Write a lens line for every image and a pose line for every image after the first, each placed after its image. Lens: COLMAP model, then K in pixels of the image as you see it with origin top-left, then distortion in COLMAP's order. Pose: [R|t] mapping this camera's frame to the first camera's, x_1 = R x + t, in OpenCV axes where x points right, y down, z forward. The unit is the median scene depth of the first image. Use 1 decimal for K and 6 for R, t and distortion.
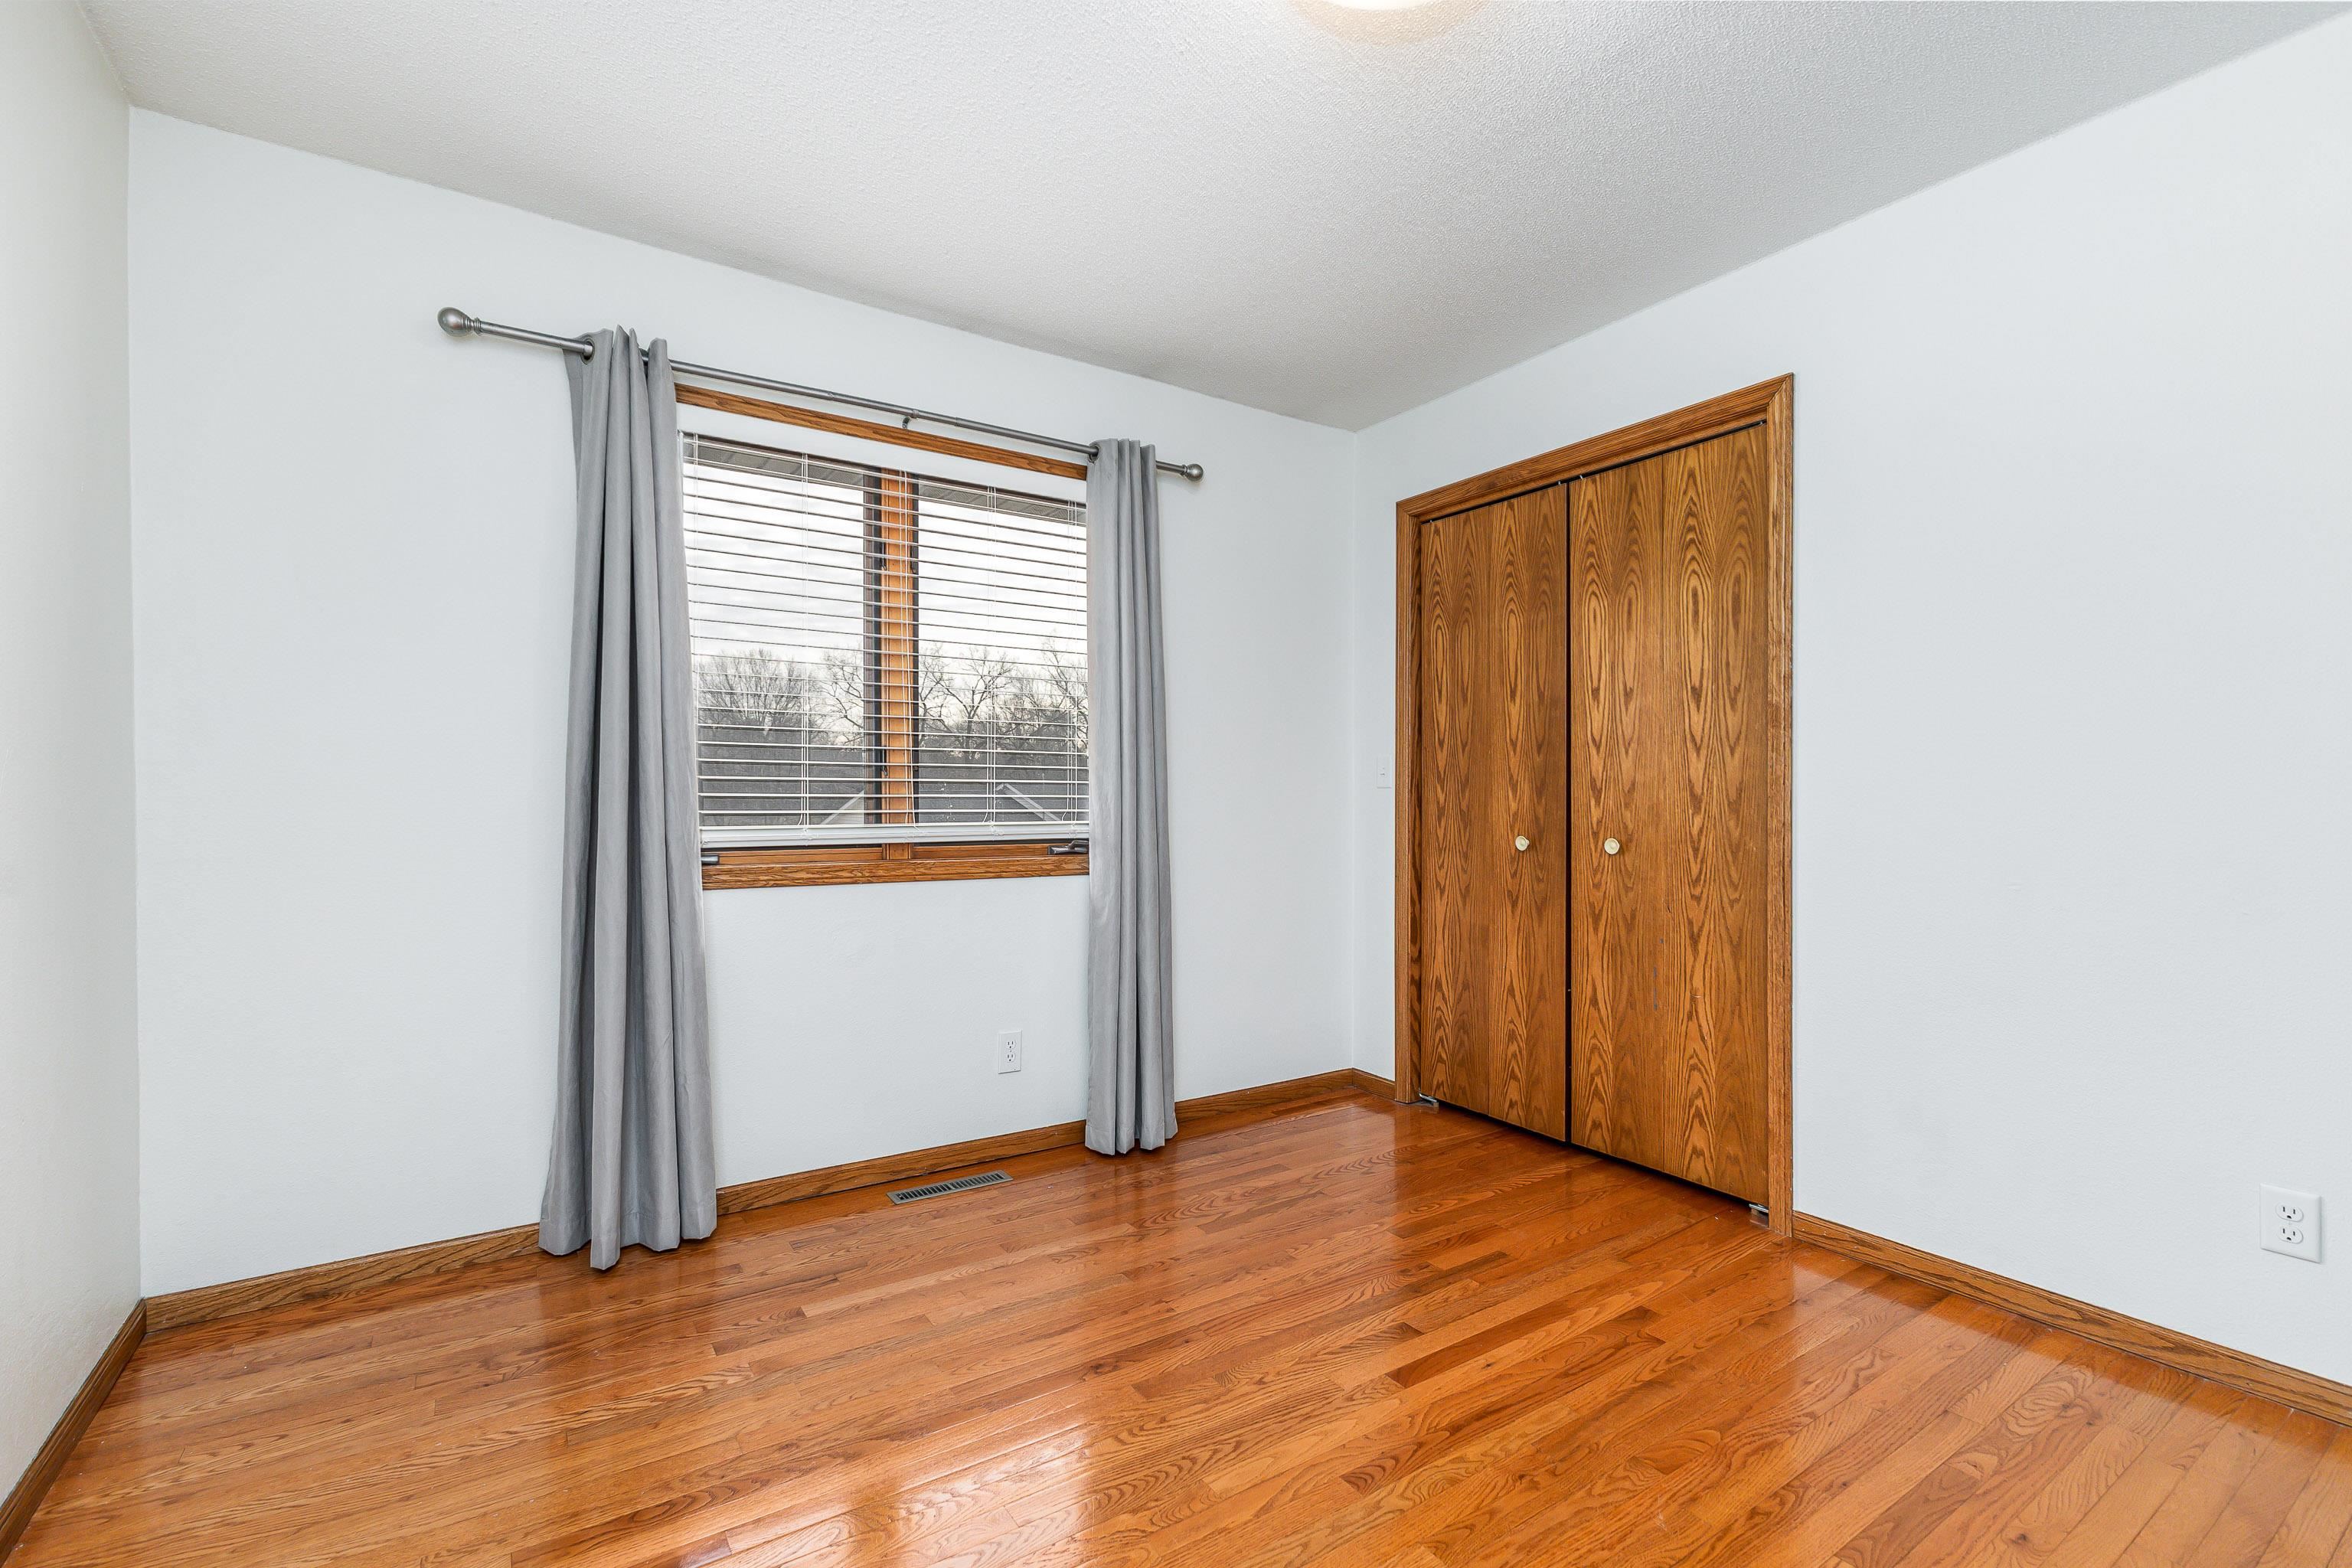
lens RADIAL K [[1032.2, 0, 1178.0], [0, 1032.2, 794.4], [0, 0, 1]] dist [0.007881, -0.000623]
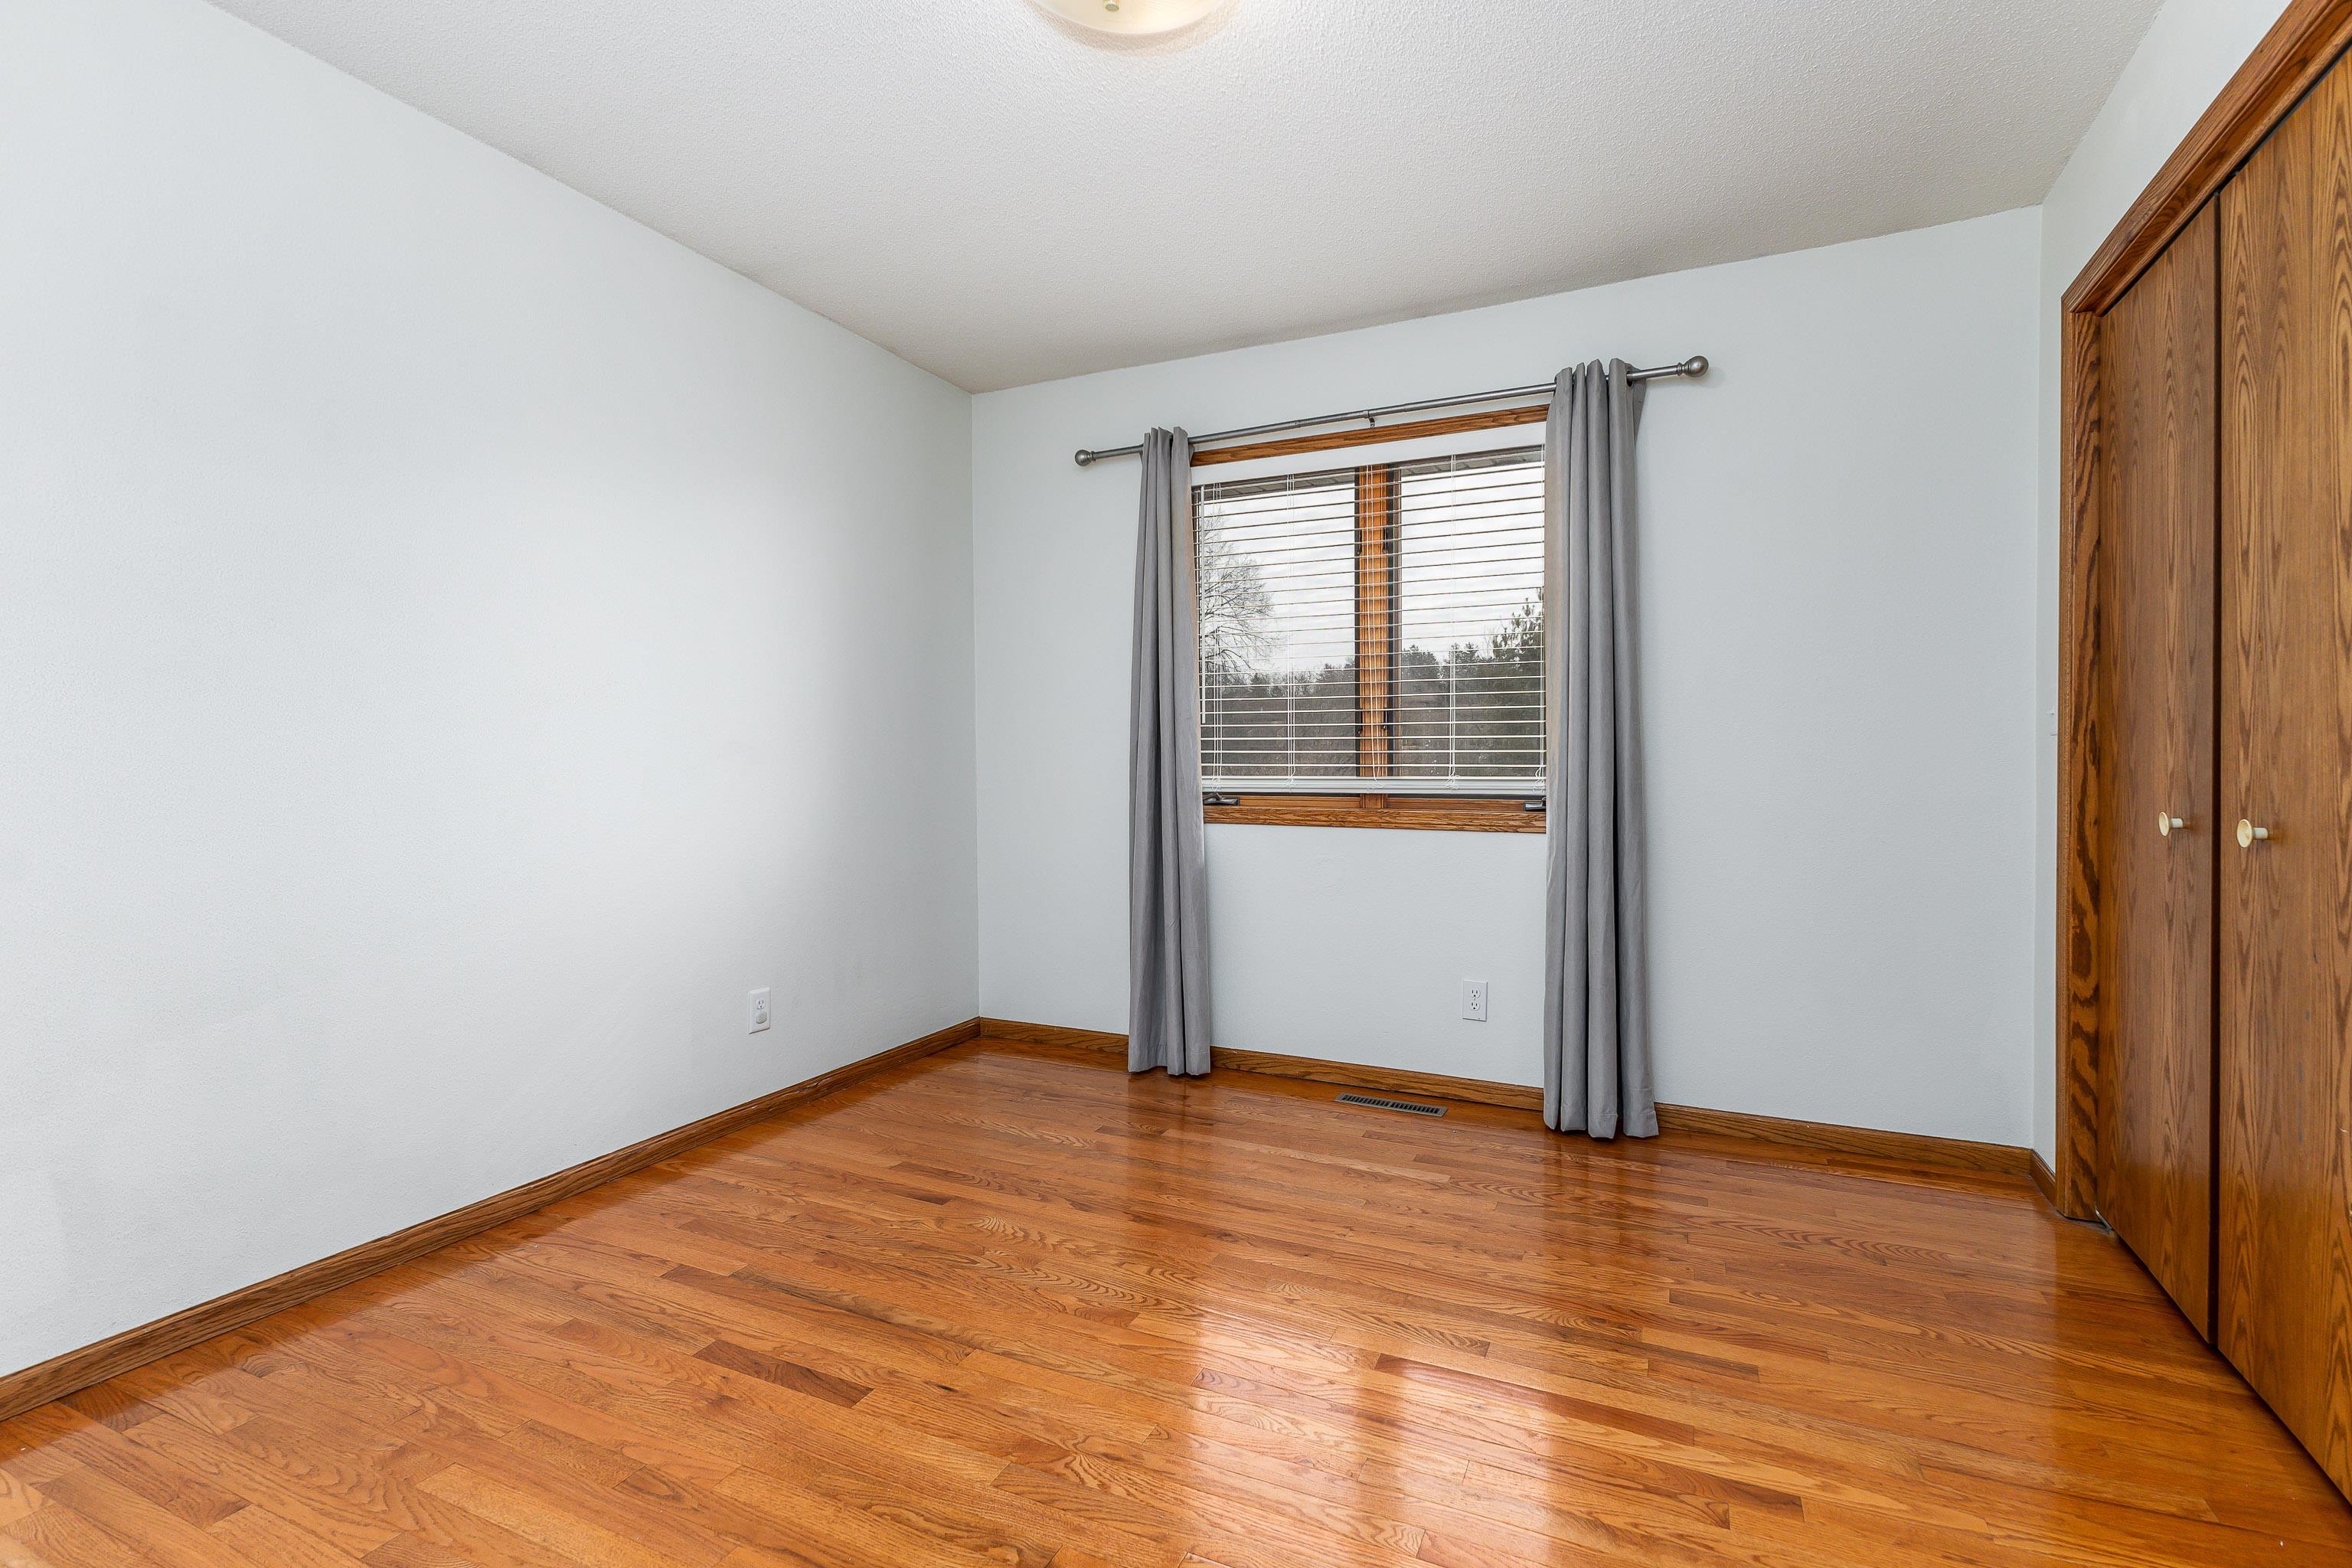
lens RADIAL K [[1059.2, 0, 1214.8], [0, 1059.2, 766.6], [0, 0, 1]] dist [0.000596, -0.000132]
pose [[0.530299, 0.004500, -0.847799, 0.615952], [0.006553, 0.999934, 0.009407, 0.005107], [0.847785, -0.010544, 0.530235, 0.232593]]
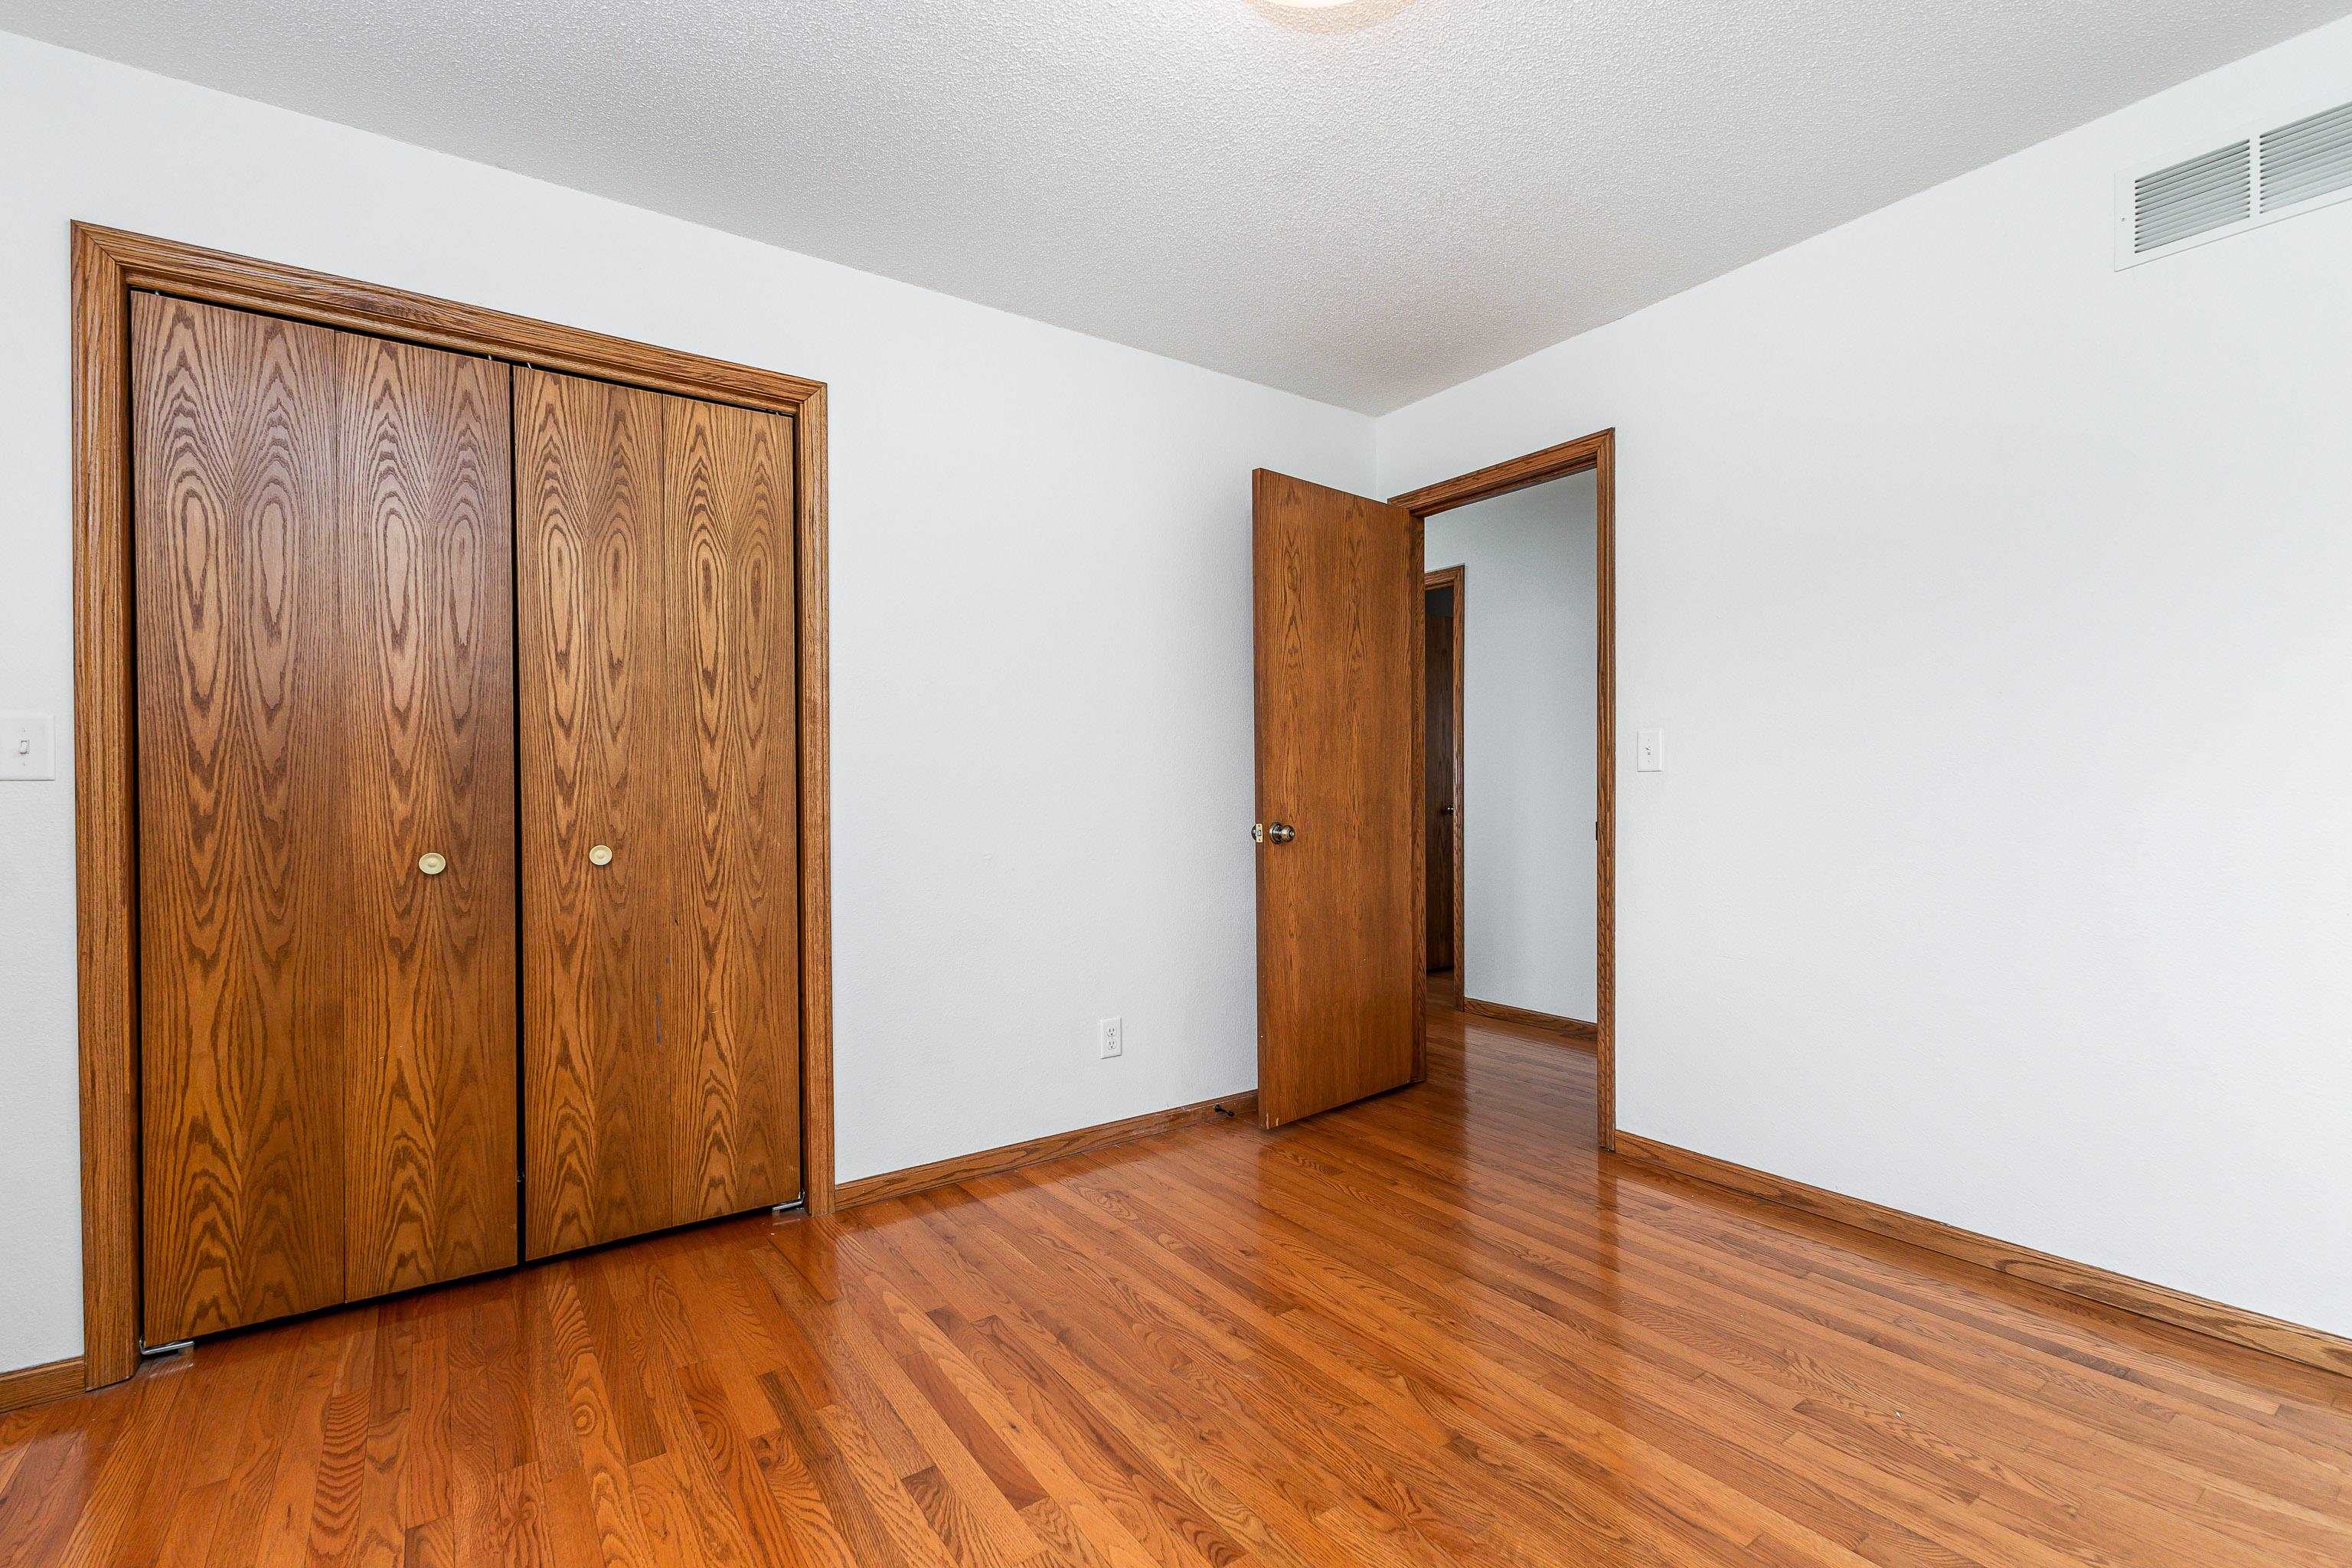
lens RADIAL K [[1032.2, 0, 1178.0], [0, 1032.2, 794.4], [0, 0, 1]] dist [0.007881, -0.000623]
pose [[-0.025851, -0.008156, 0.999633, -0.392628], [0.005821, 0.999949, 0.008309, -0.000823], [-0.999649, 0.006034, -0.025802, 0.582495]]
